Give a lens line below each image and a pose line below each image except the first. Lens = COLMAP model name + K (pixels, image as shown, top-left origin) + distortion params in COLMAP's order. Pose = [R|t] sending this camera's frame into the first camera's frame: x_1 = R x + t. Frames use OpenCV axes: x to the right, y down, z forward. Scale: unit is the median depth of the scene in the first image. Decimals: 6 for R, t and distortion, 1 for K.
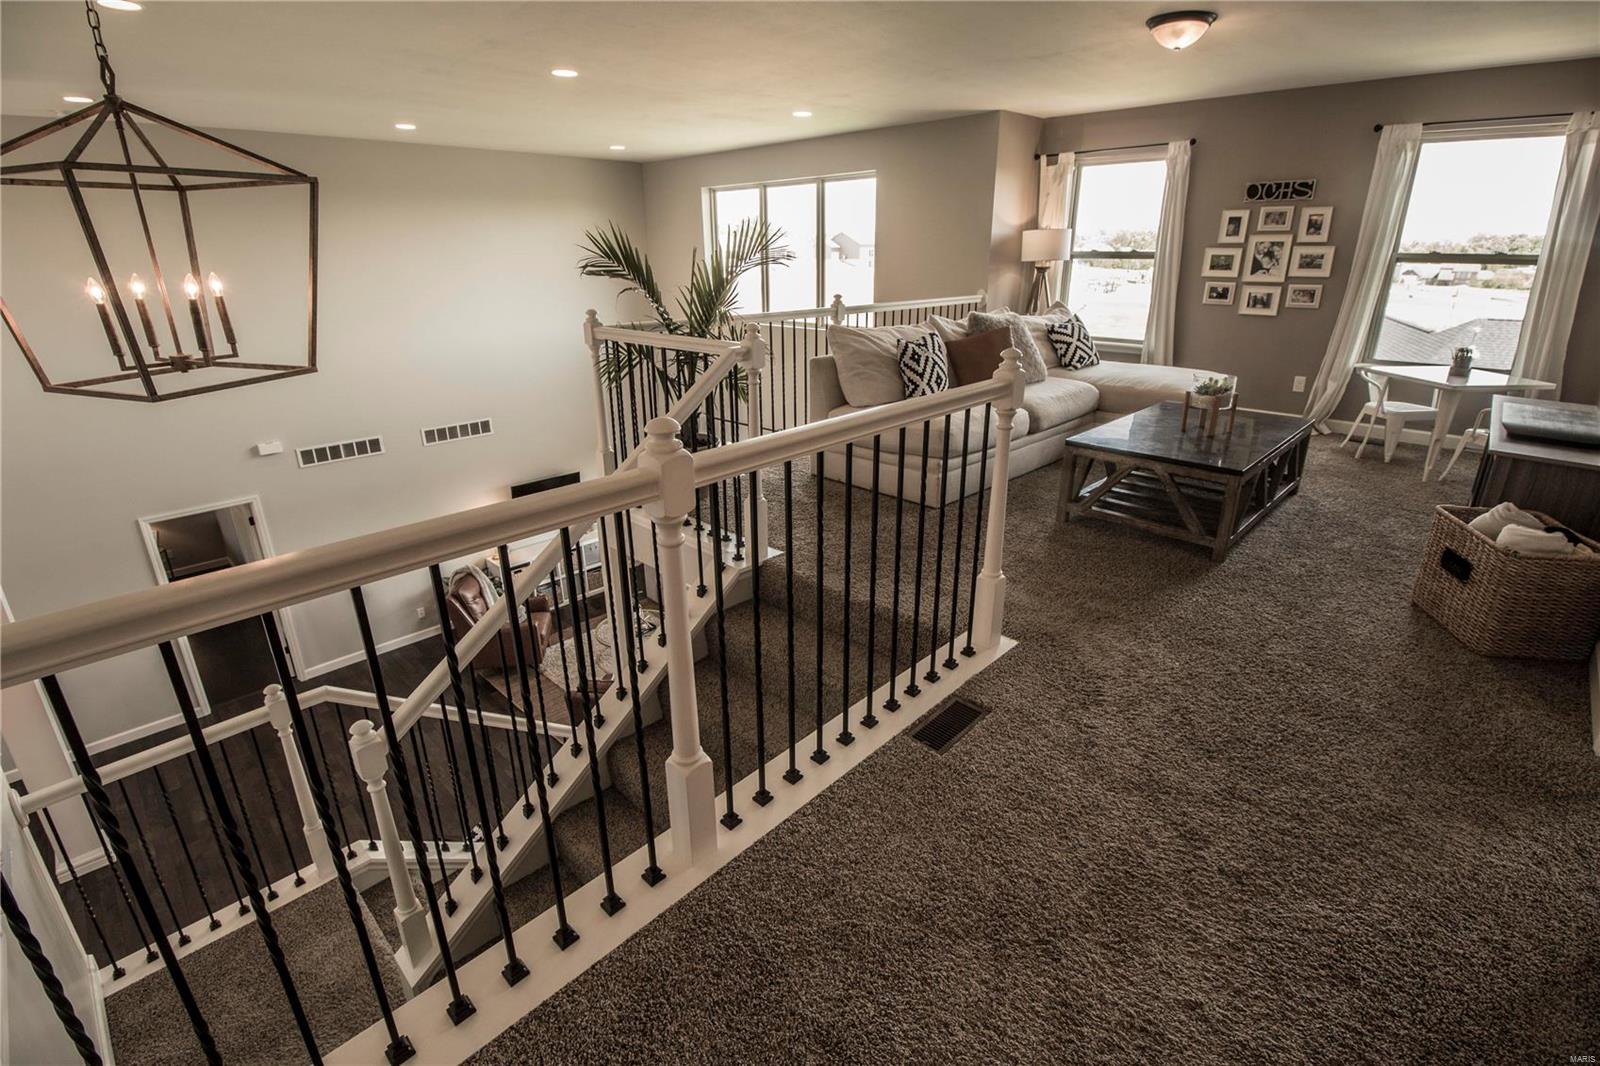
lens RADIAL K [[740.9, 0, 805.0], [0, 740.9, 512.4], [0, 0, 1]] dist [-0.001429, -0.010864]
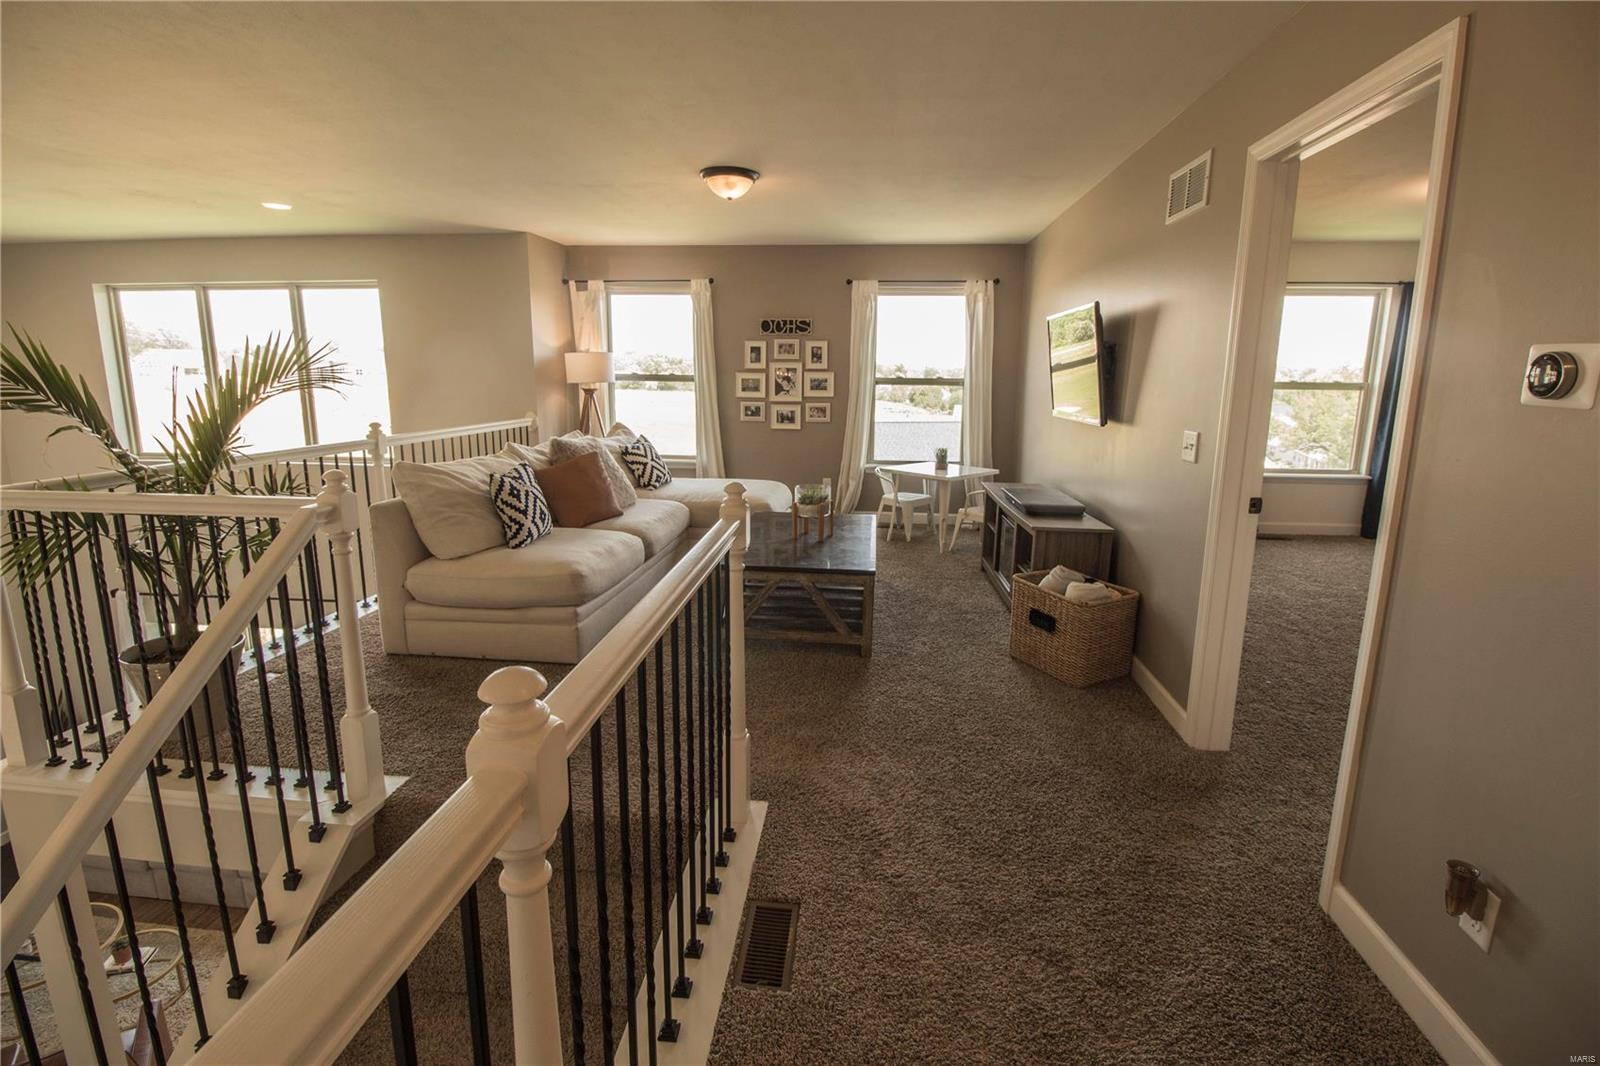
lens RADIAL K [[740.9, 0, 807.6], [0, 740.9, 512.1], [0, 0, 1]] dist [-0.001429, -0.010864]
pose [[0.781294, -0.102100, 0.615755, -0.102021], [0.193843, 0.977440, -0.083883, -0.044621], [-0.593299, 0.184898, 0.783460, 0.119098]]
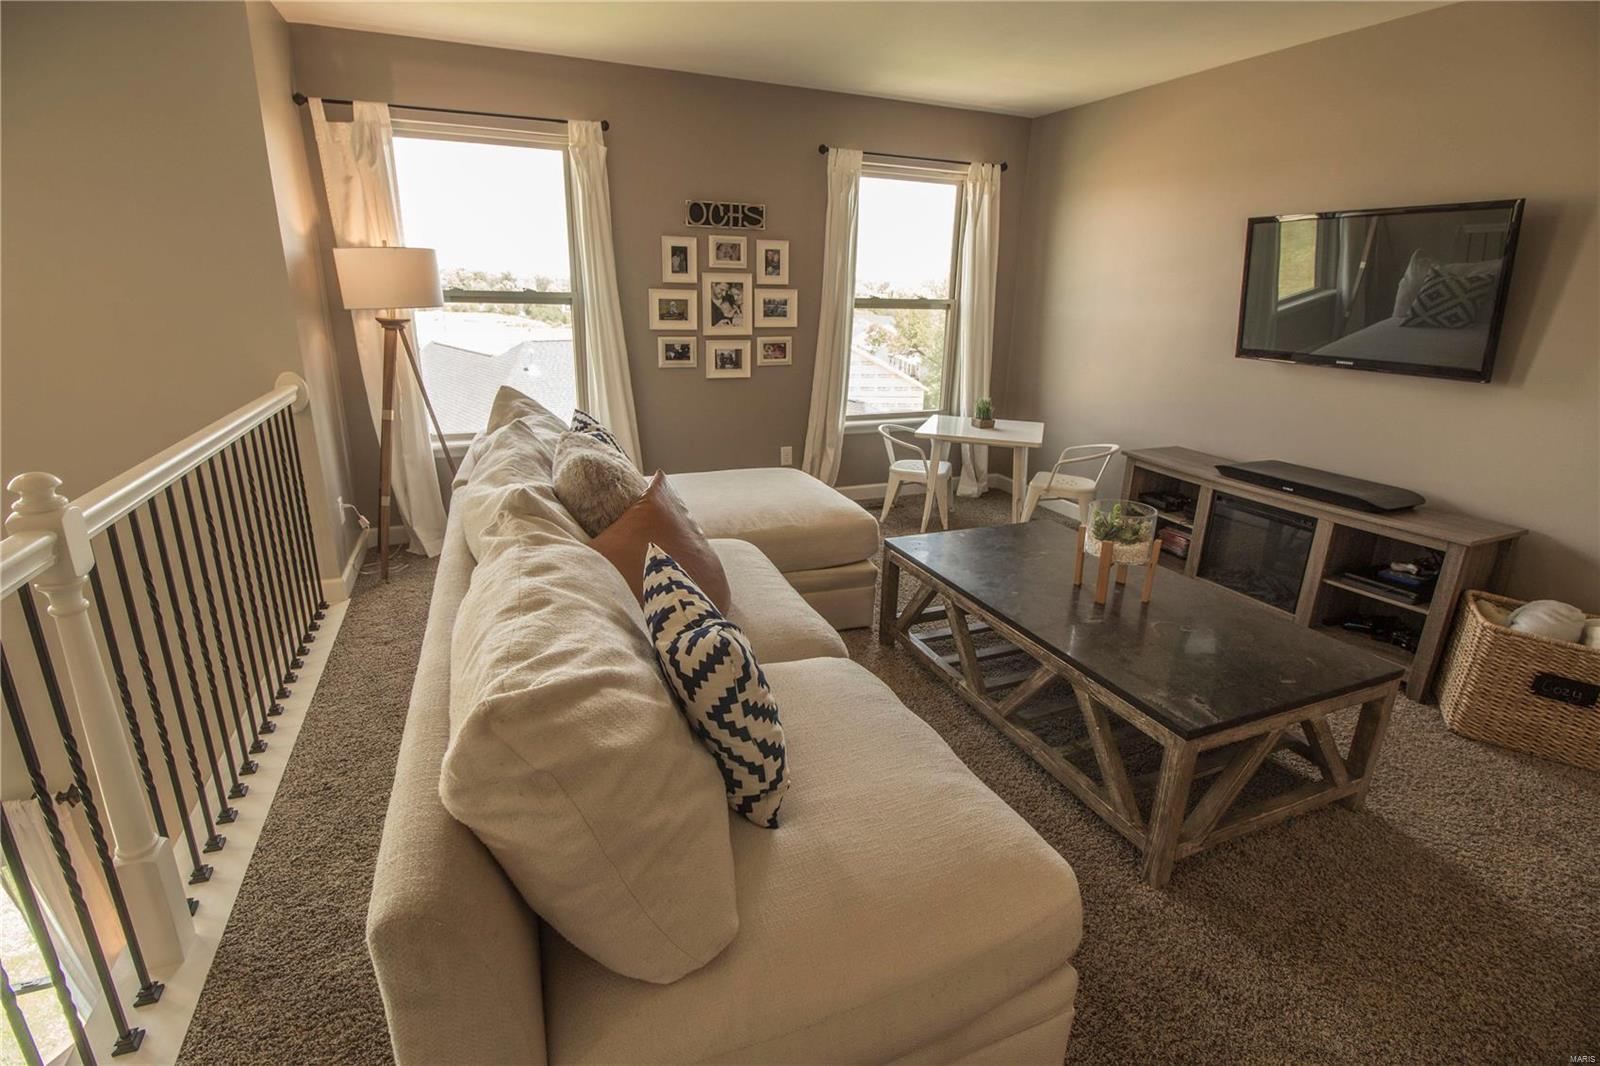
lens RADIAL K [[740.9, 0, 805.8], [0, 740.9, 513.1], [0, 0, 1]] dist [-0.001429, -0.010864]
pose [[0.391447, -0.254011, 0.884447, -0.074861], [0.285452, 0.947251, 0.145710, -0.267534], [-0.874806, 0.195430, 0.443307, 0.742491]]
